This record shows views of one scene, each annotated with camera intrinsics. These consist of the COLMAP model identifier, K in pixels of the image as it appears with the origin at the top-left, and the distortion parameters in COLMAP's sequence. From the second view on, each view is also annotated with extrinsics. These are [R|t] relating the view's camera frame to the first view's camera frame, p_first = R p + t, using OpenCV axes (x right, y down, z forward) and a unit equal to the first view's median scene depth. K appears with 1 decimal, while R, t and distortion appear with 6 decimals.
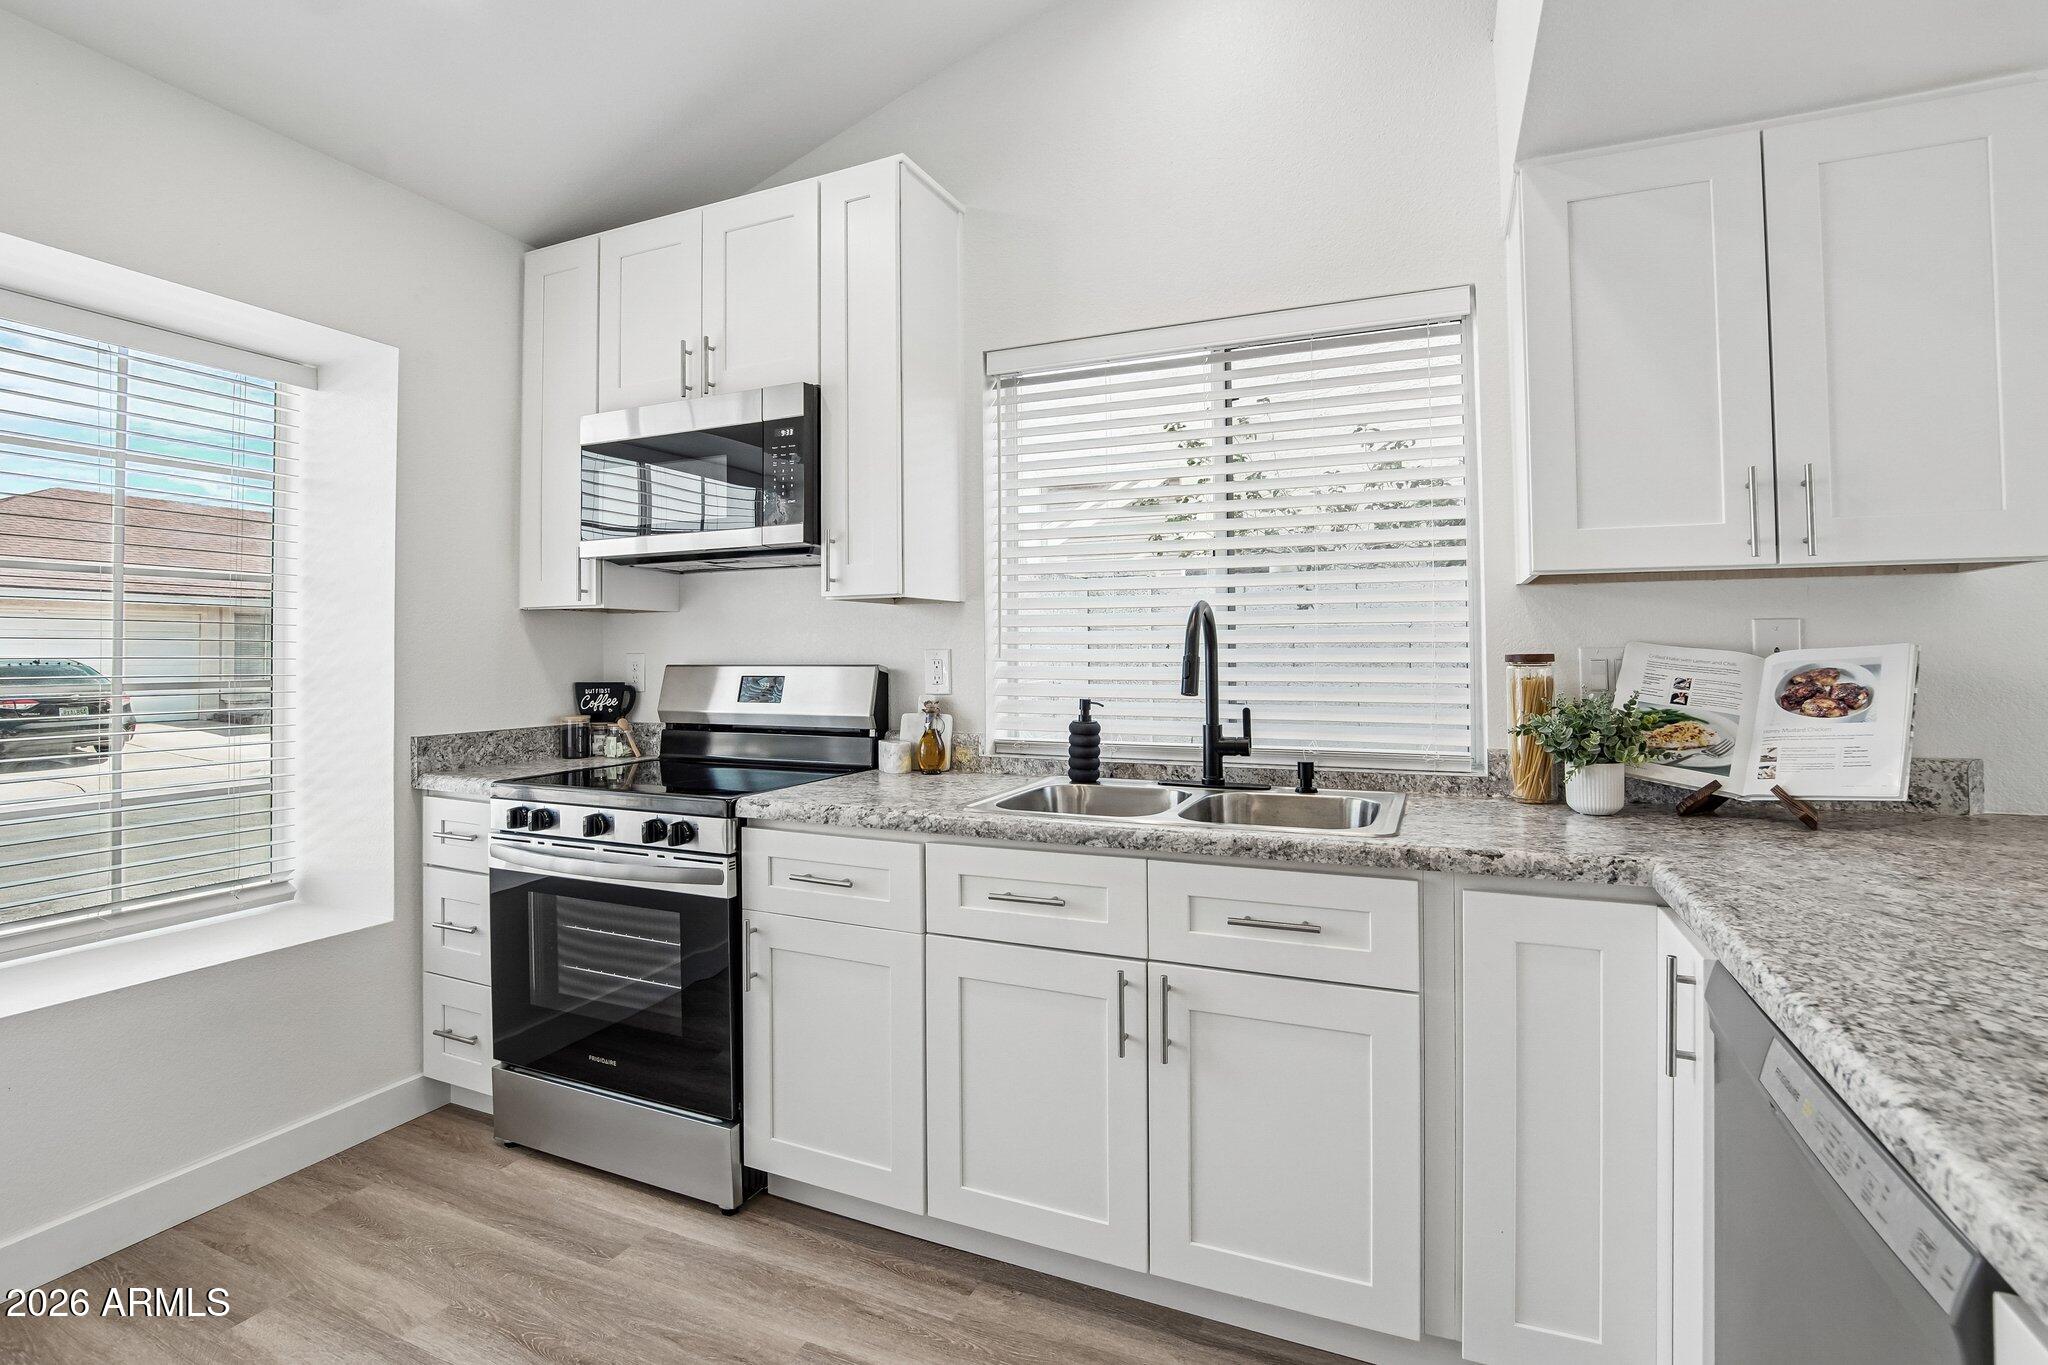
lens RADIAL K [[954.3, 0, 1012.4], [0, 954.3, 635.3], [0, 0, 1]] dist [-0.010024, 0.000258]
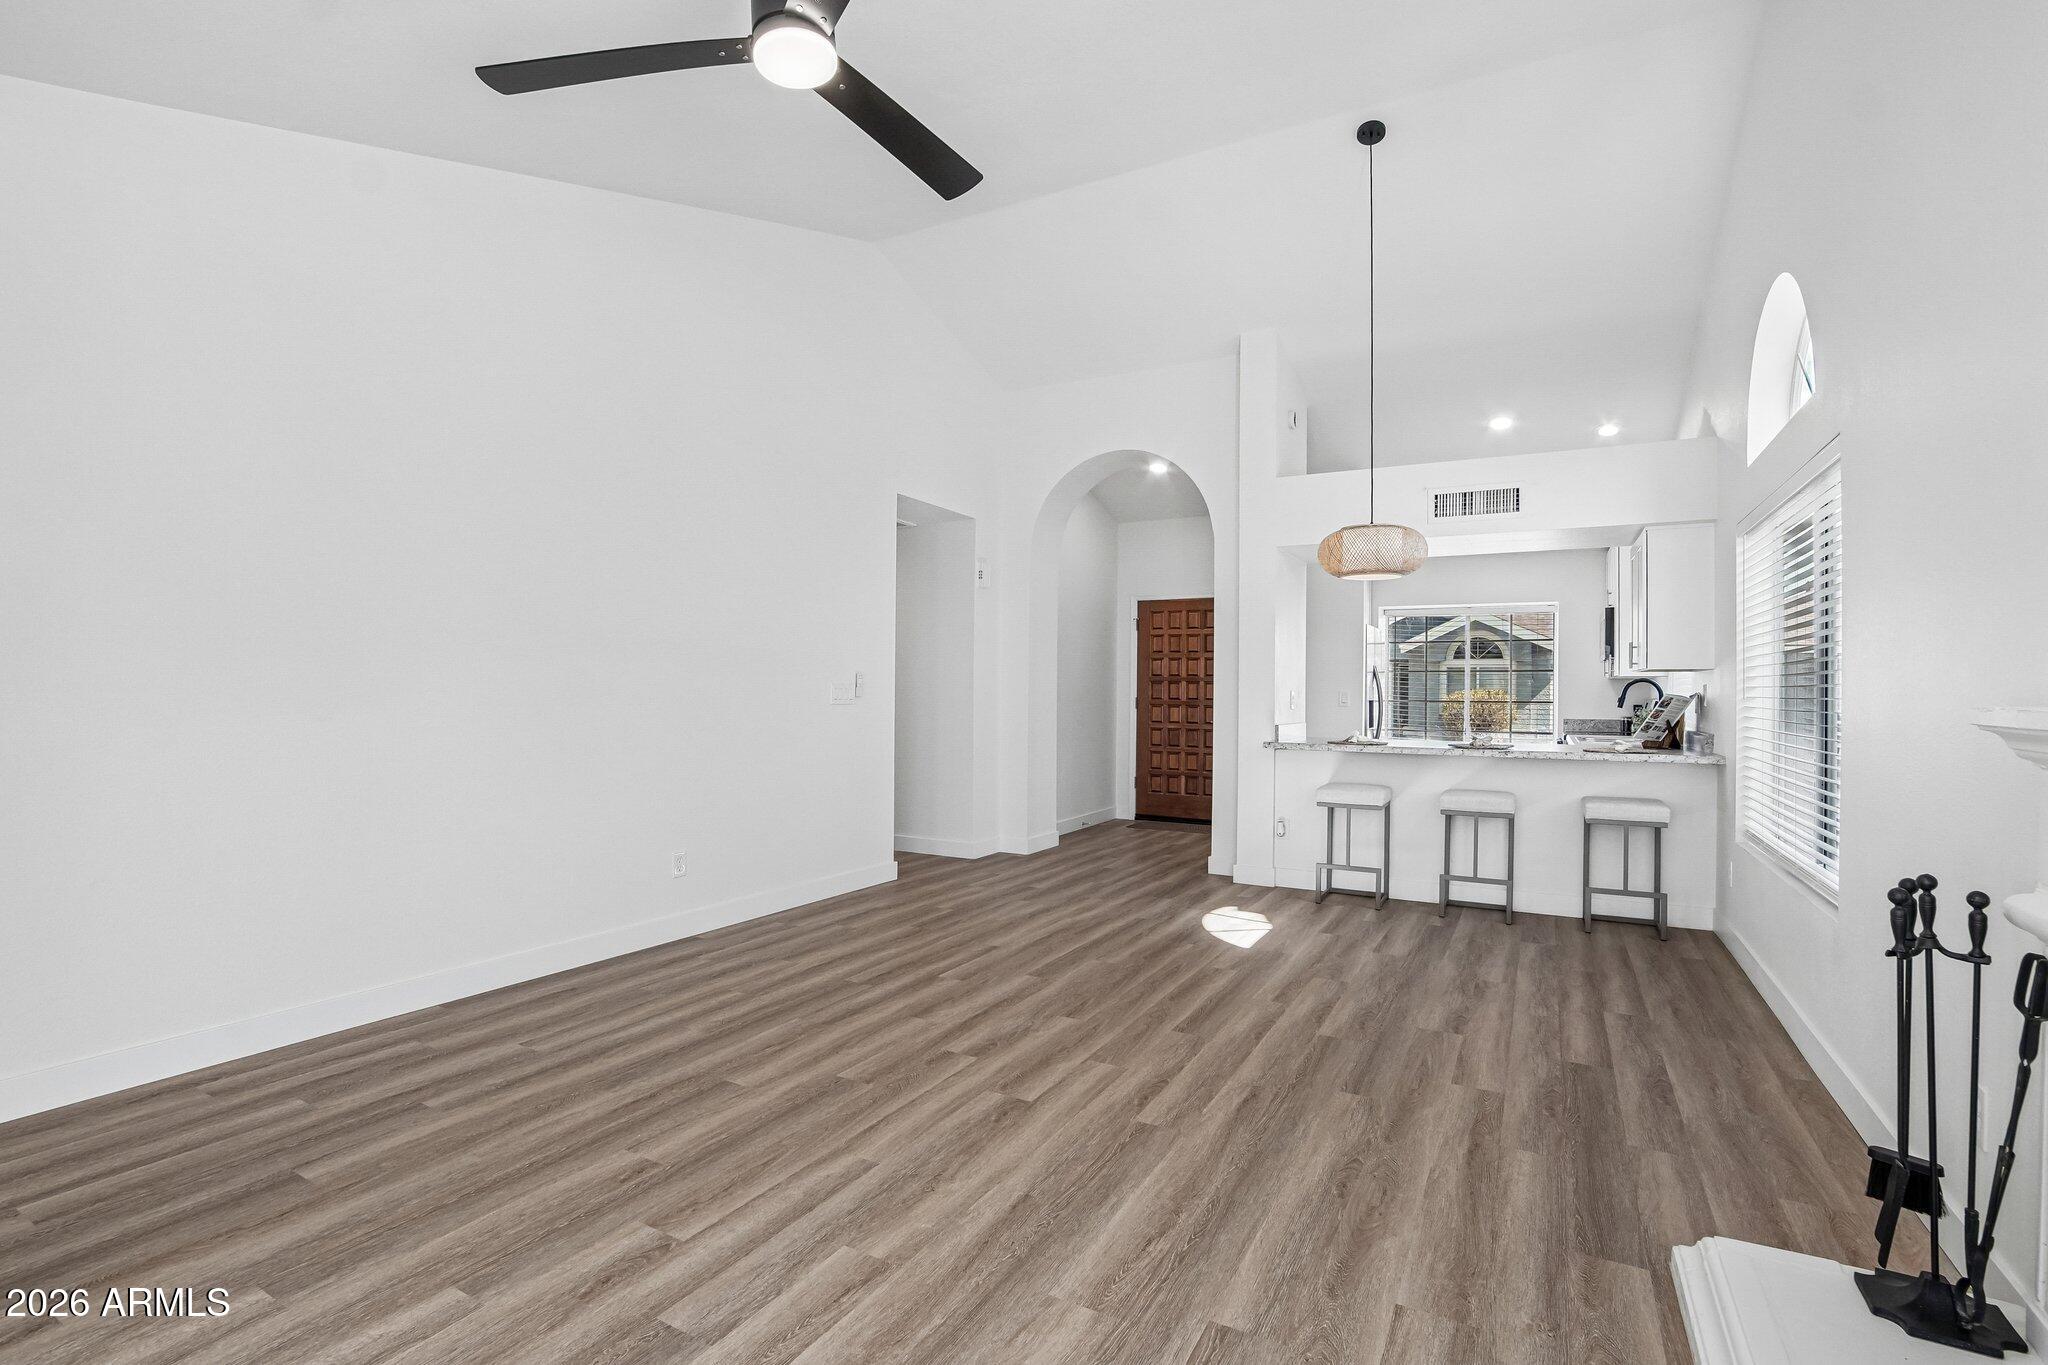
lens RADIAL K [[934.4, 0, 1002.0], [0, 934.4, 688.7], [0, 0, 1]] dist [-0.029226, 0.000440]
pose [[-0.115420, 0.002196, -0.993314, 3.204136], [0.014452, 0.999895, 0.000531, -0.032948], [0.993212, -0.014294, -0.115439, -0.658407]]
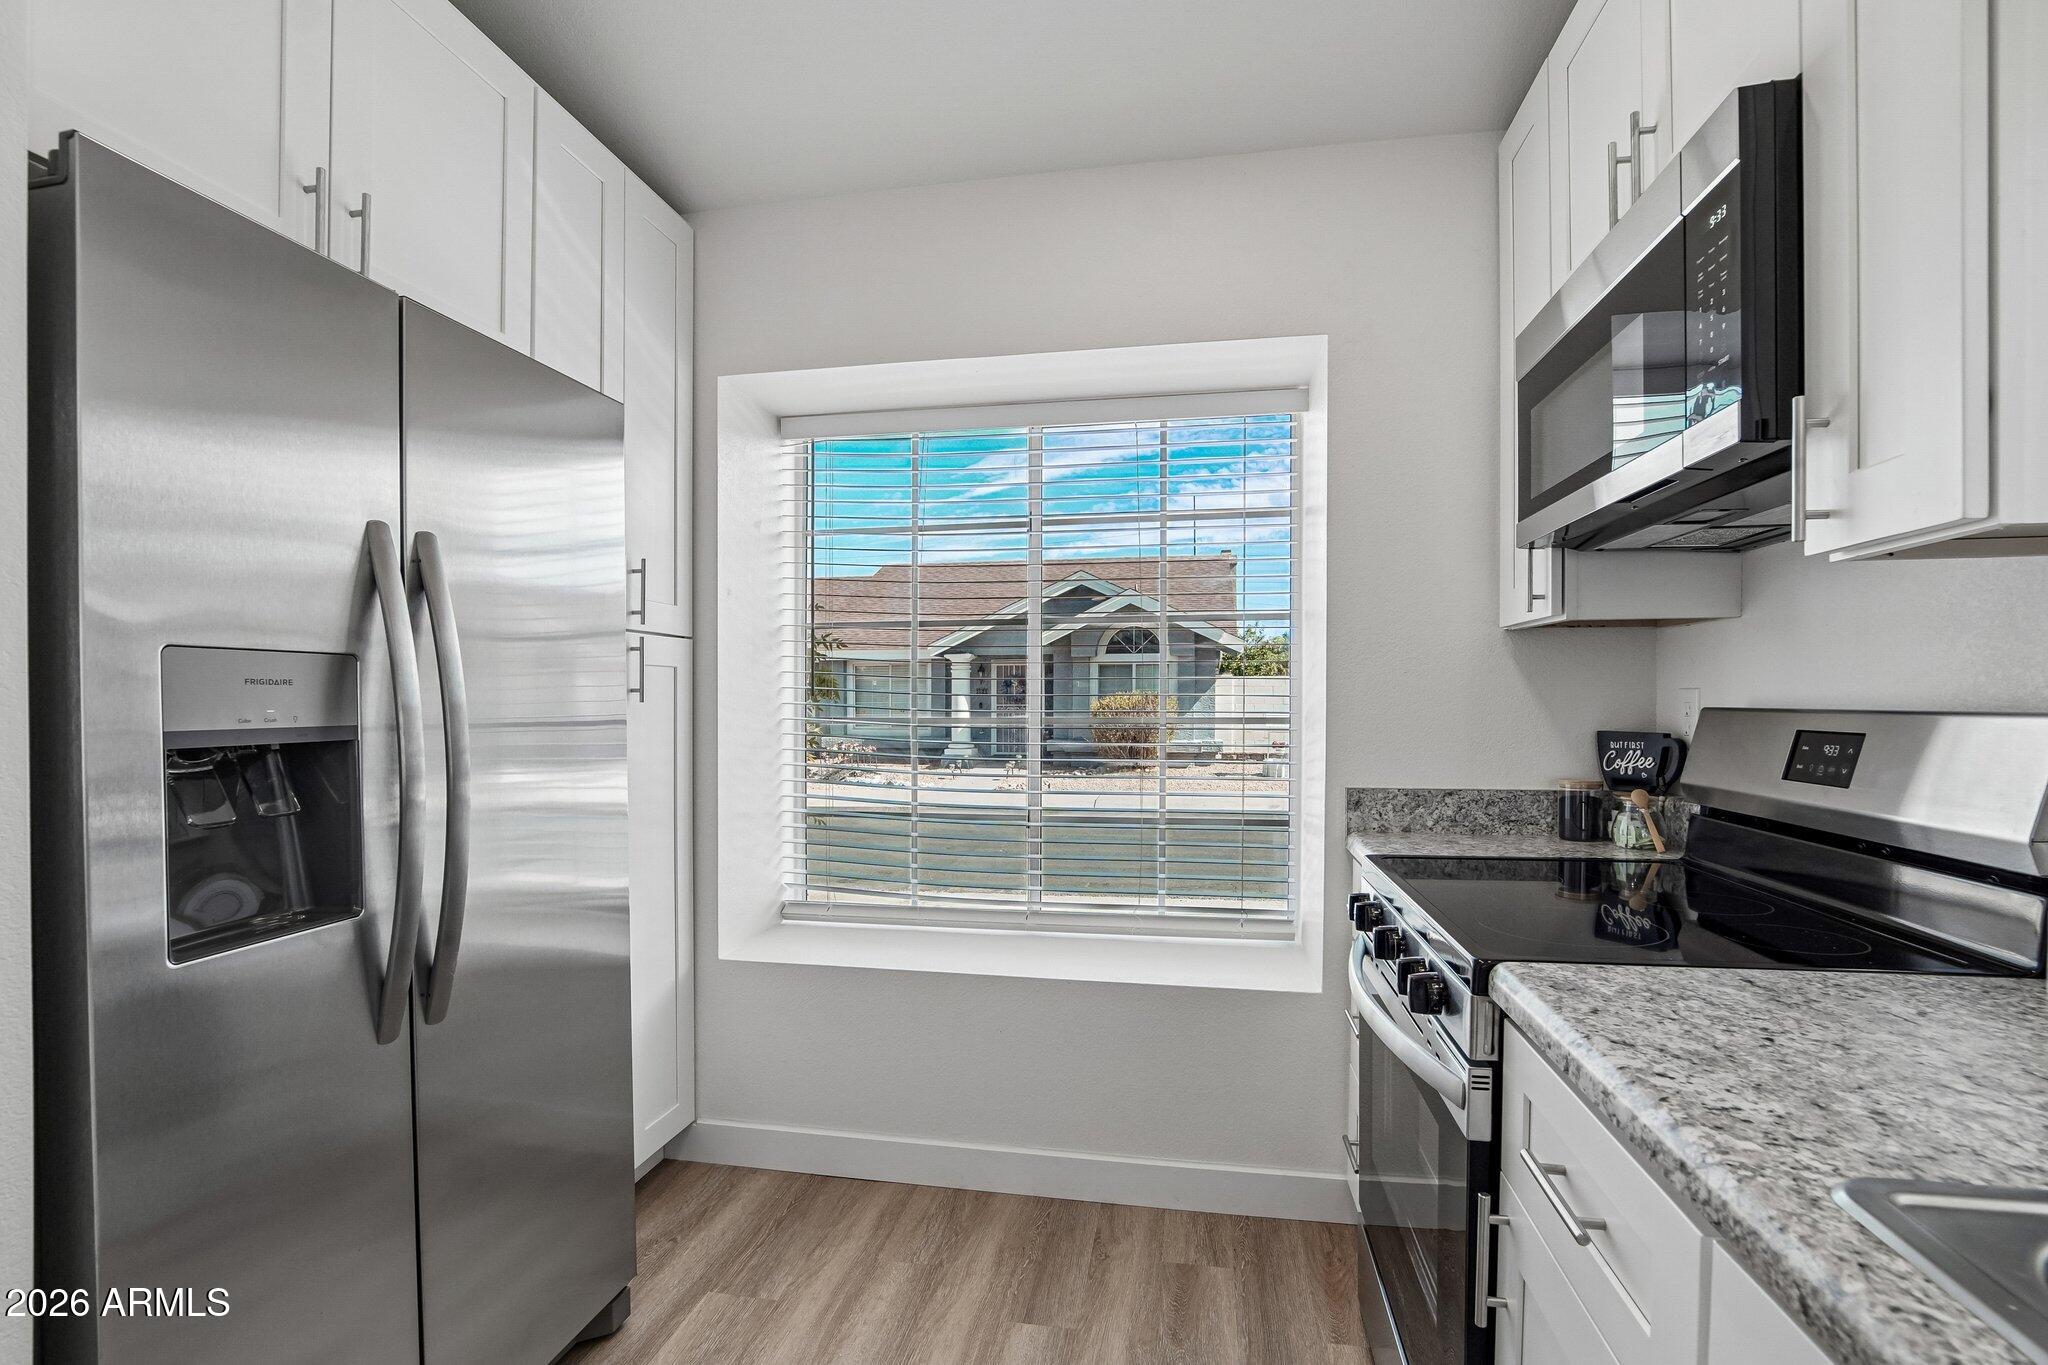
lens RADIAL K [[947.1, 0, 1017.1], [0, 947.1, 714.8], [0, 0, 1]] dist [-0.028910, 0.000902]
pose [[0.219448, 0.020551, -0.975408, 0.149224], [0.022313, 0.999411, 0.026077, 0.014844], [0.975369, -0.027487, 0.218860, 0.602229]]
